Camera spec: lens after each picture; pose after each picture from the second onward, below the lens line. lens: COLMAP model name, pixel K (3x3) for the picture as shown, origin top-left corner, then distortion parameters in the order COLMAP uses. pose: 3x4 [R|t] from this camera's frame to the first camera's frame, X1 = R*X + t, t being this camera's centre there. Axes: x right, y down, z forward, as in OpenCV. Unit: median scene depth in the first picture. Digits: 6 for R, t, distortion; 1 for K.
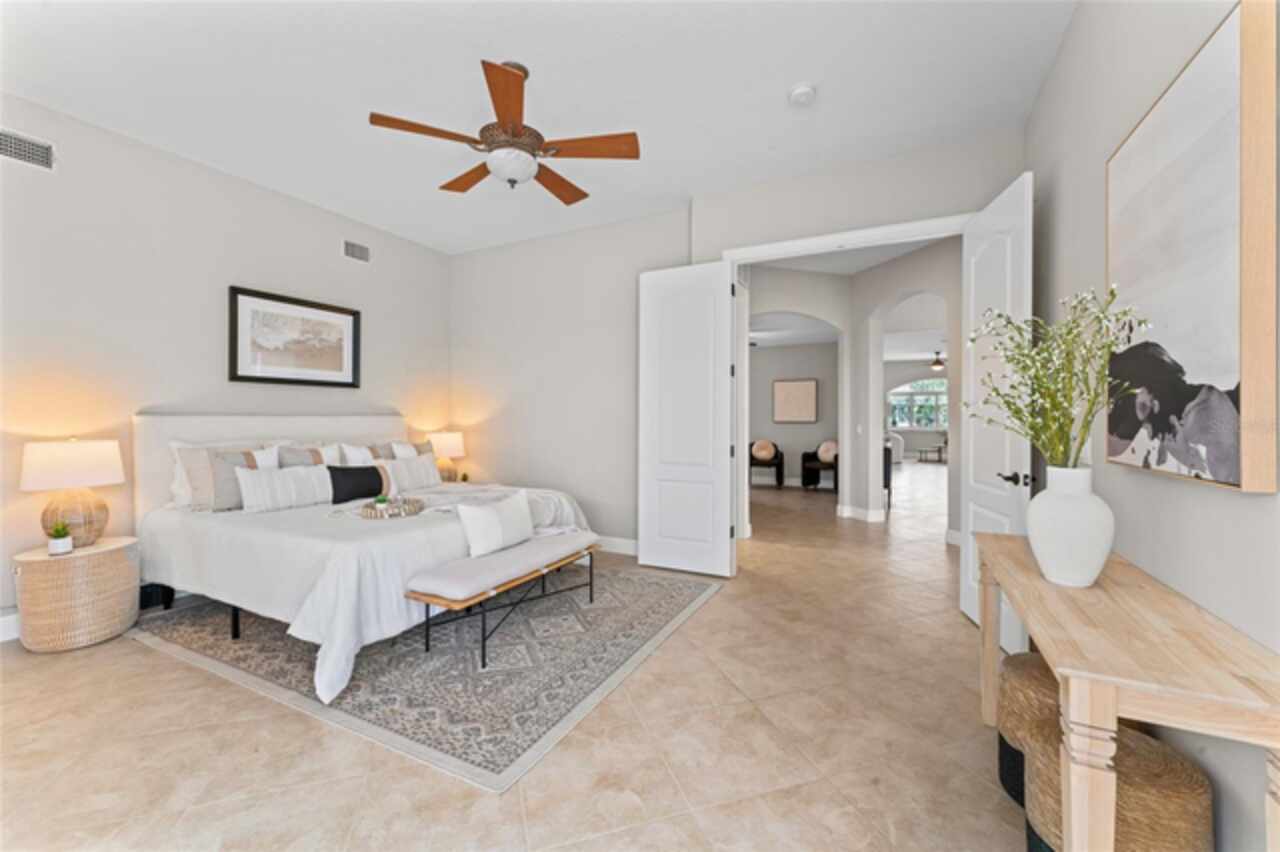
lens RADIAL K [[516.3, 0, 638.6], [0, 516.3, 421.7], [0, 0, 1]] dist [-0.002574, 0.000016]
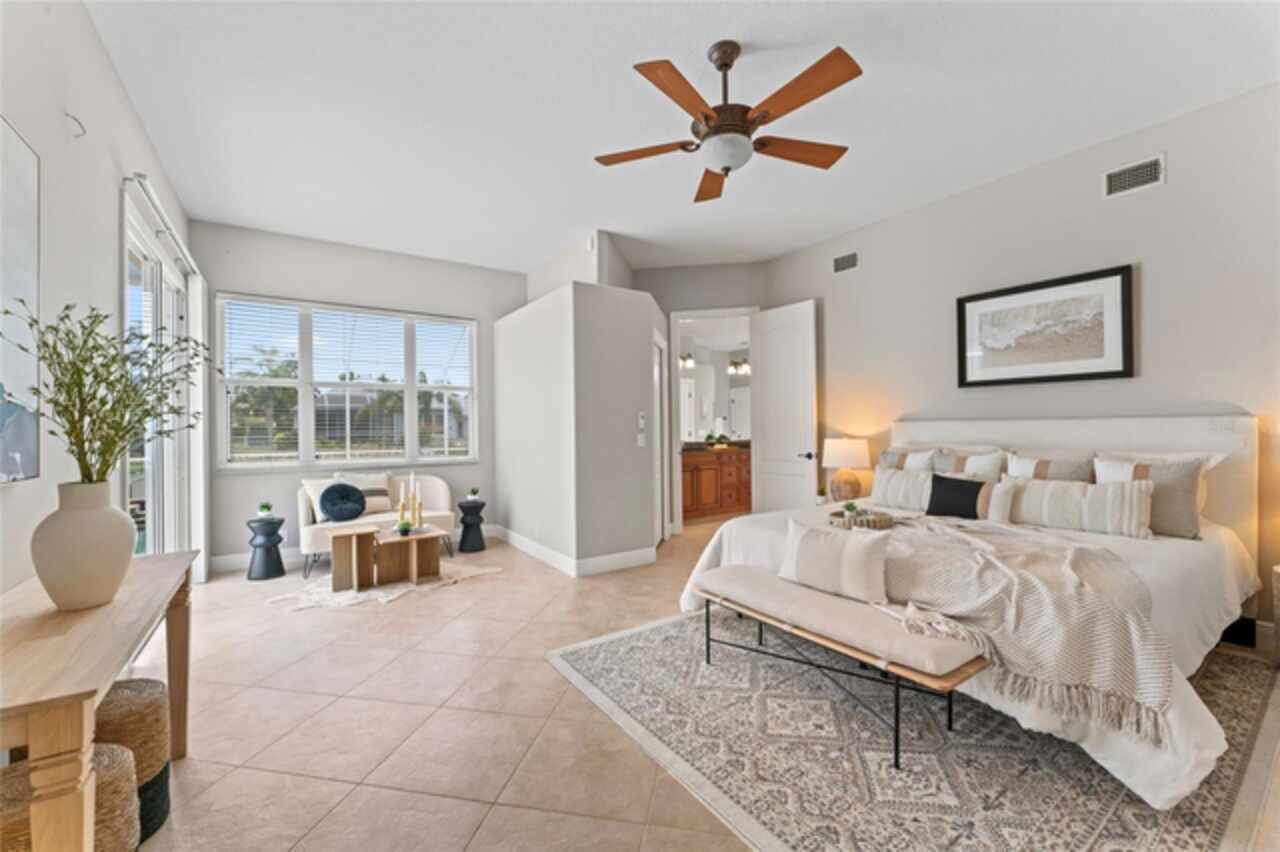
lens RADIAL K [[516.3, 0, 631.8], [0, 516.3, 425.4], [0, 0, 1]] dist [-0.002574, 0.000016]
pose [[-0.497185, 0.003537, -0.867637, 0.607203], [0.003198, 0.999992, 0.002244, -0.008347], [0.867639, -0.001659, -0.497192, 1.232299]]
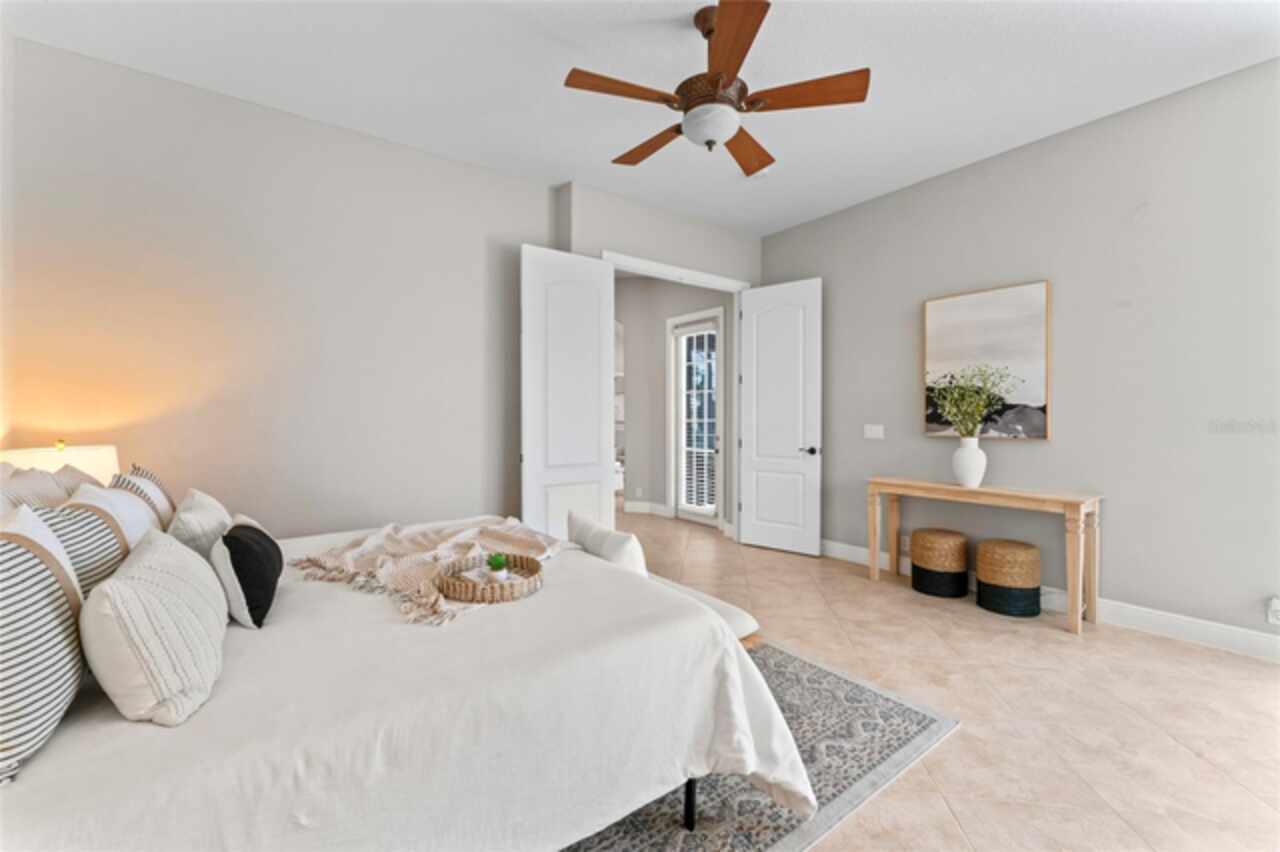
lens RADIAL K [[516.3, 0, 661.2], [0, 516.3, 417.7], [0, 0, 1]] dist [-0.002574, 0.000016]
pose [[0.440213, -0.000067, 0.897893, -0.995879], [0.004503, 0.999988, -0.002133, -0.001118], [-0.897882, 0.004982, 0.440208, 0.651984]]
